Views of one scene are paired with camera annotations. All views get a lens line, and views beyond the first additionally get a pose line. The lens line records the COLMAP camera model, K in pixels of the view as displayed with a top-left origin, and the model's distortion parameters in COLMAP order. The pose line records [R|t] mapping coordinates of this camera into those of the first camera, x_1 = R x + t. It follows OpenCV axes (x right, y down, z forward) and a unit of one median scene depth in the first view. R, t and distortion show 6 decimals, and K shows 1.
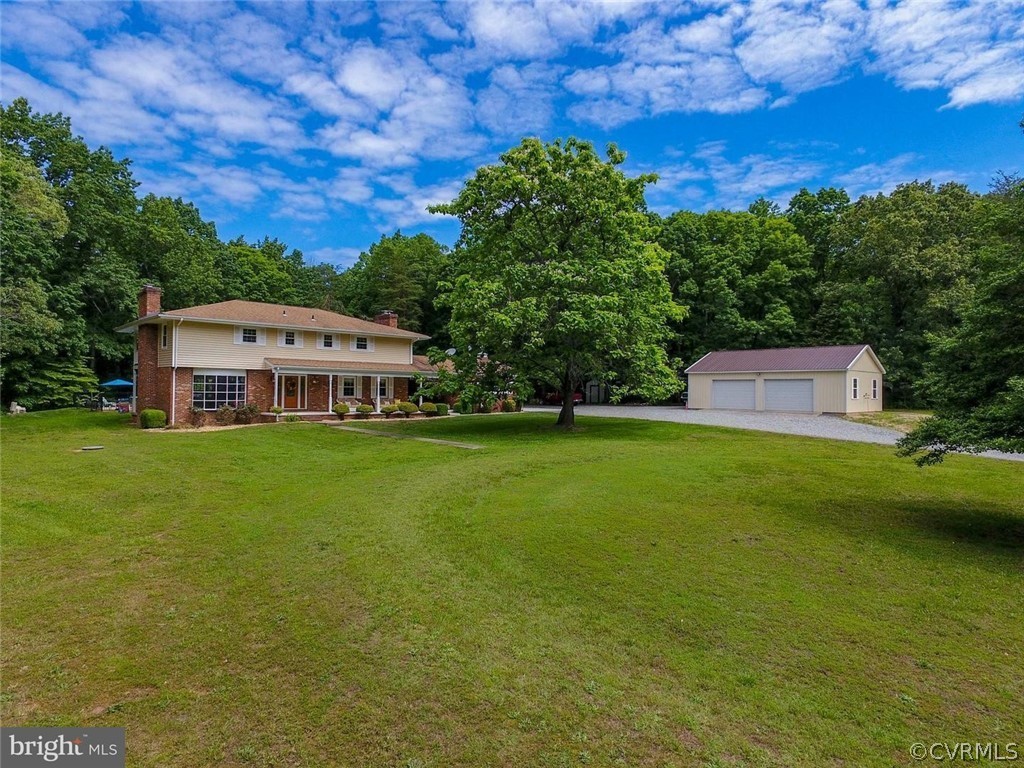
lens RADIAL K [[595.8, 0, 508.3], [0, 595.8, 382.6], [0, 0, 1]] dist [0.017921, 0.000318]
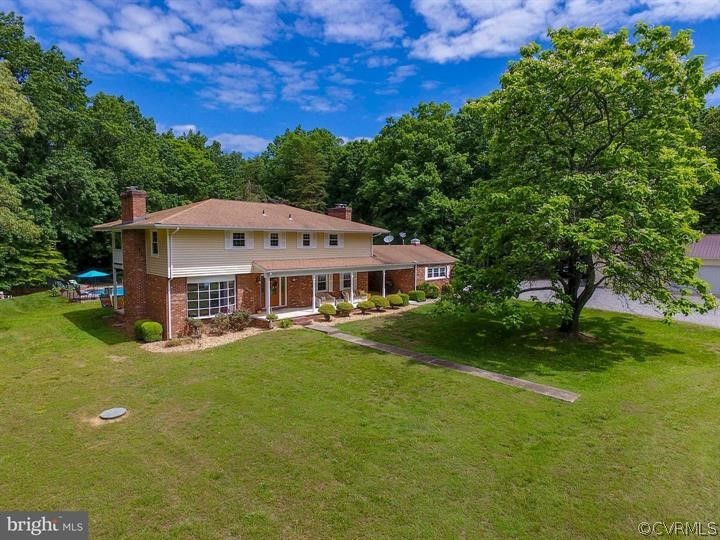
lens RADIAL K [[418.9, 0, 362.9], [0, 418.9, 271.1], [0, 0, 1]] dist [0.017921, 0.000318]
pose [[0.999182, -0.007571, 0.039729, -0.173177], [0.004081, 0.996183, 0.087196, -0.058587], [-0.040237, -0.086962, 0.995399, 0.202850]]
